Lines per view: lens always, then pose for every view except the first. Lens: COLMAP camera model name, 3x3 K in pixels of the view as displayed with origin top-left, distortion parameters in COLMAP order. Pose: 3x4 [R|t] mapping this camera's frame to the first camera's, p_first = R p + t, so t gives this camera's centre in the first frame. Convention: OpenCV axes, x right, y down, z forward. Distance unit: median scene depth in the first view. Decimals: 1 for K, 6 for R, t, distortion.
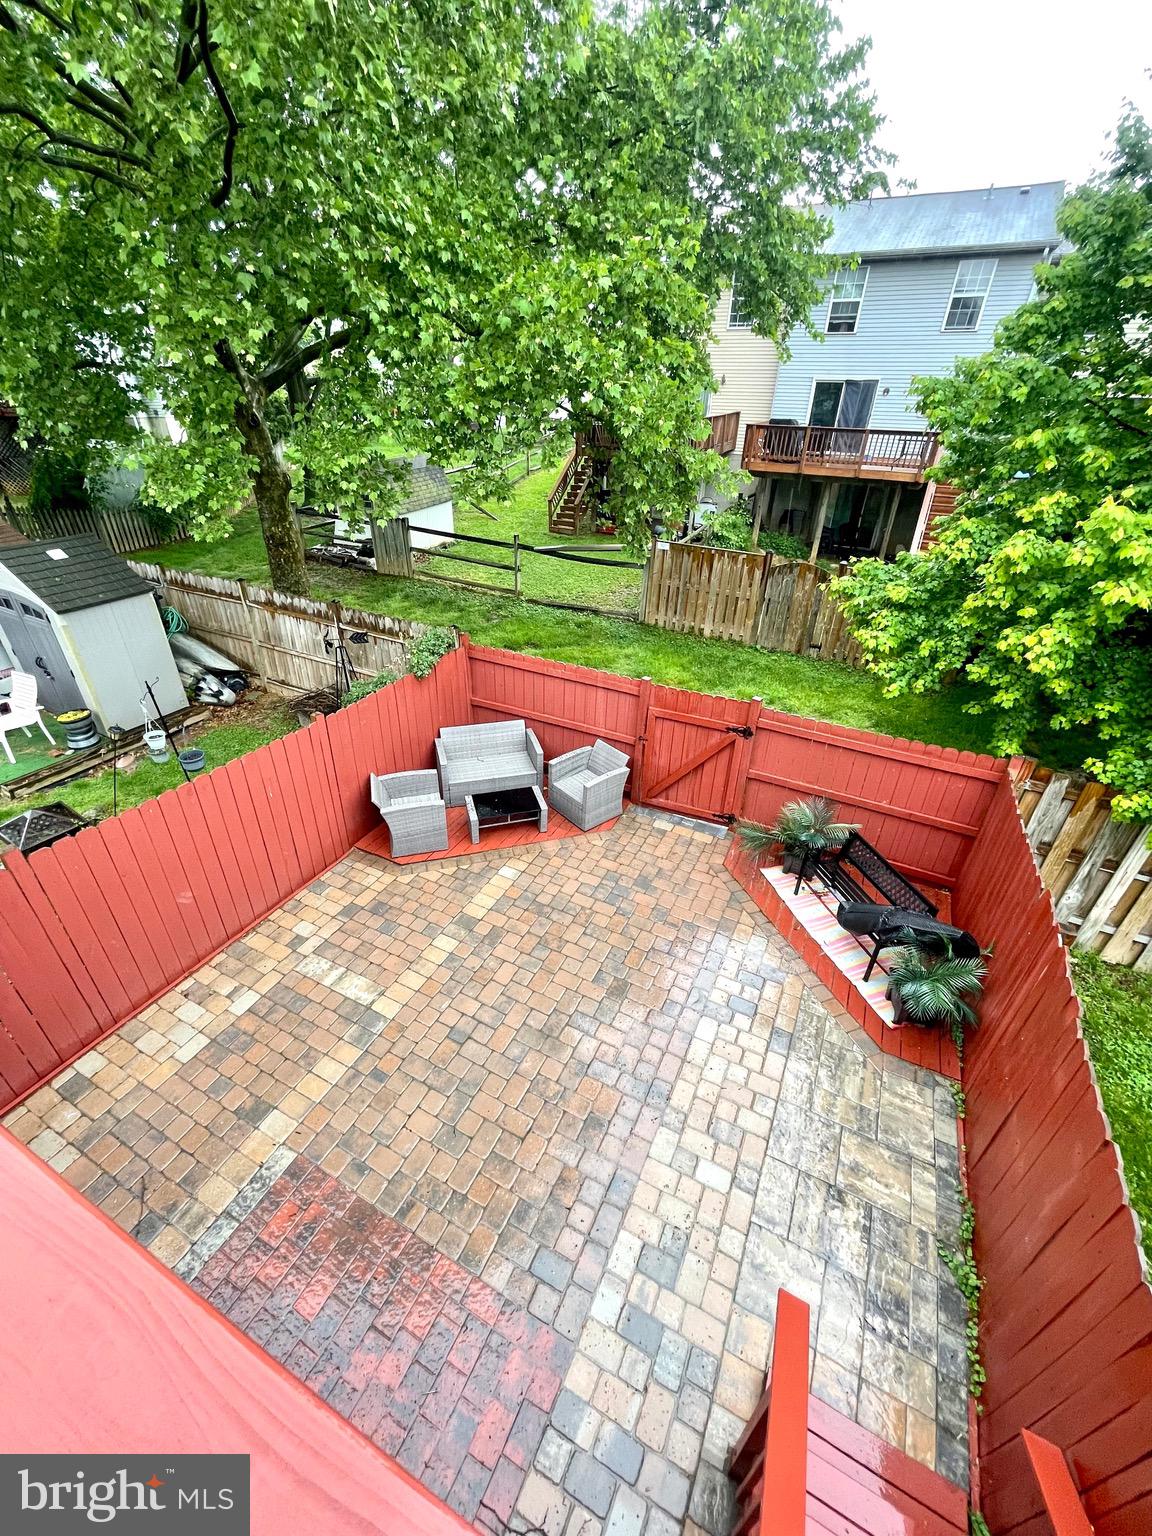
lens RADIAL K [[618.9, 0, 572.3], [0, 618.9, 762.7], [0, 0, 1]] dist [-0.012109, 0.006972]
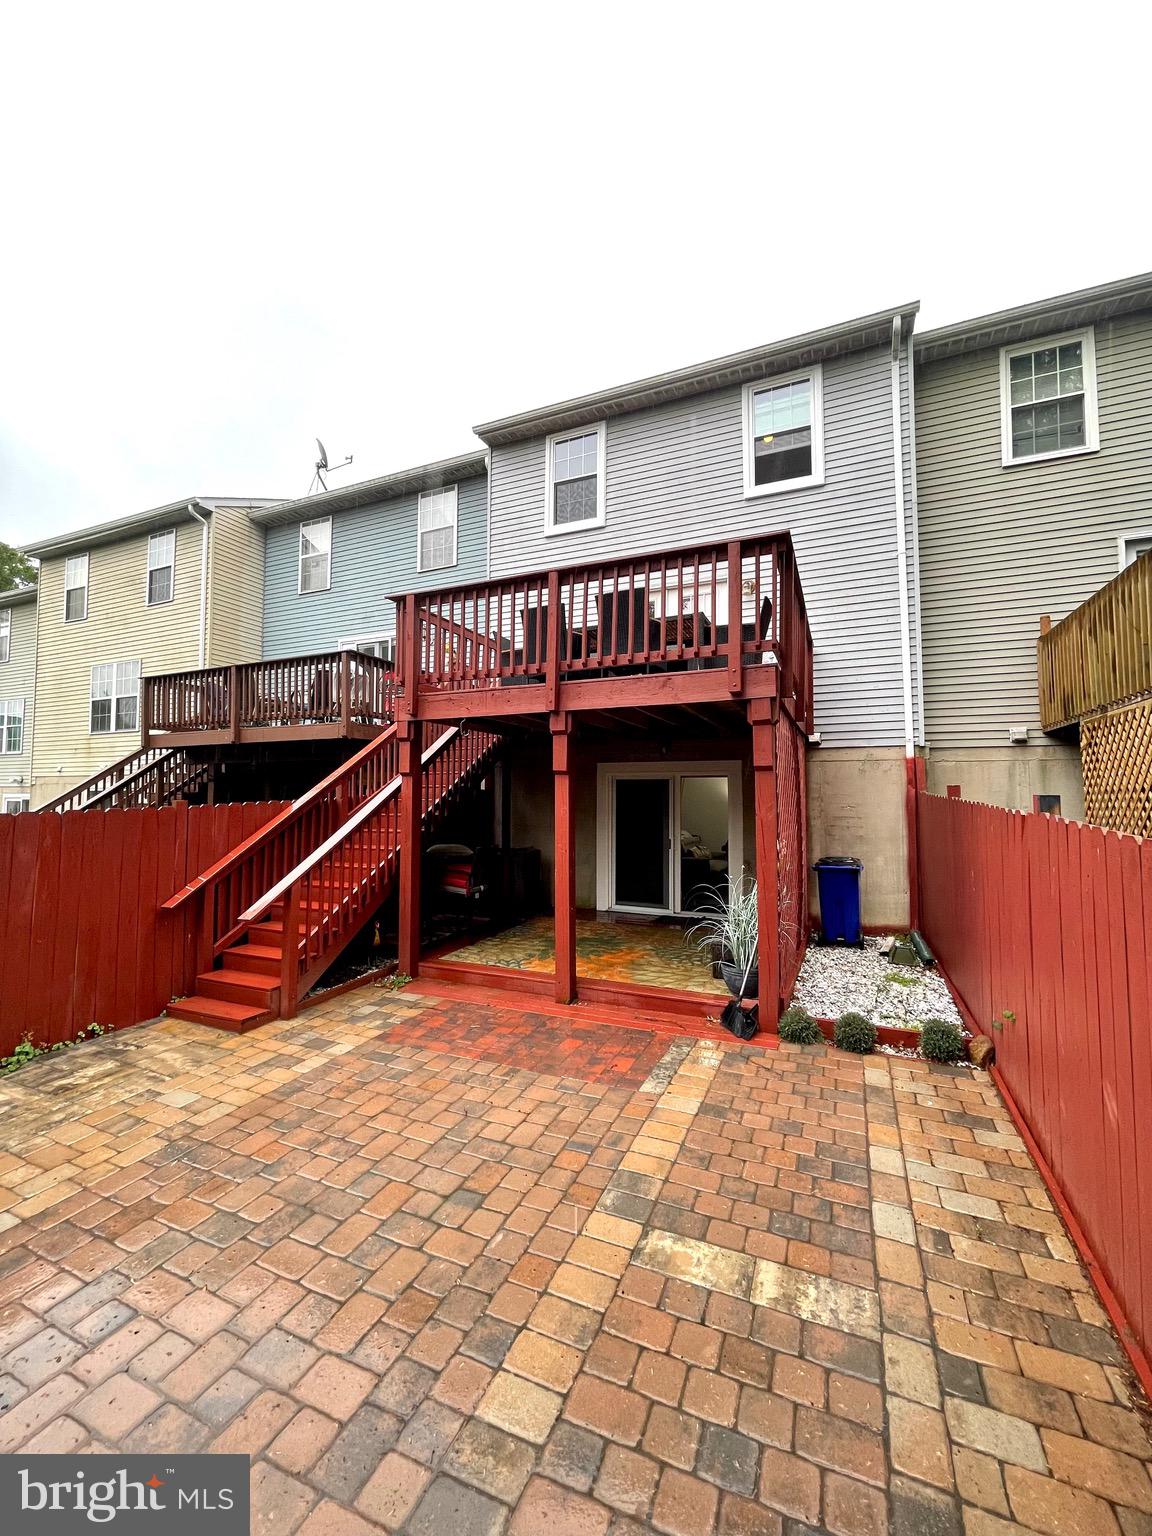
lens RADIAL K [[618.9, 0, 572.3], [0, 618.9, 762.7], [0, 0, 1]] dist [-0.012109, 0.006972]
pose [[-0.998596, -0.020443, -0.048862, -0.189335], [-0.041032, 0.881931, 0.469590, -0.138080], [0.033493, 0.470936, -0.881531, 1.011255]]
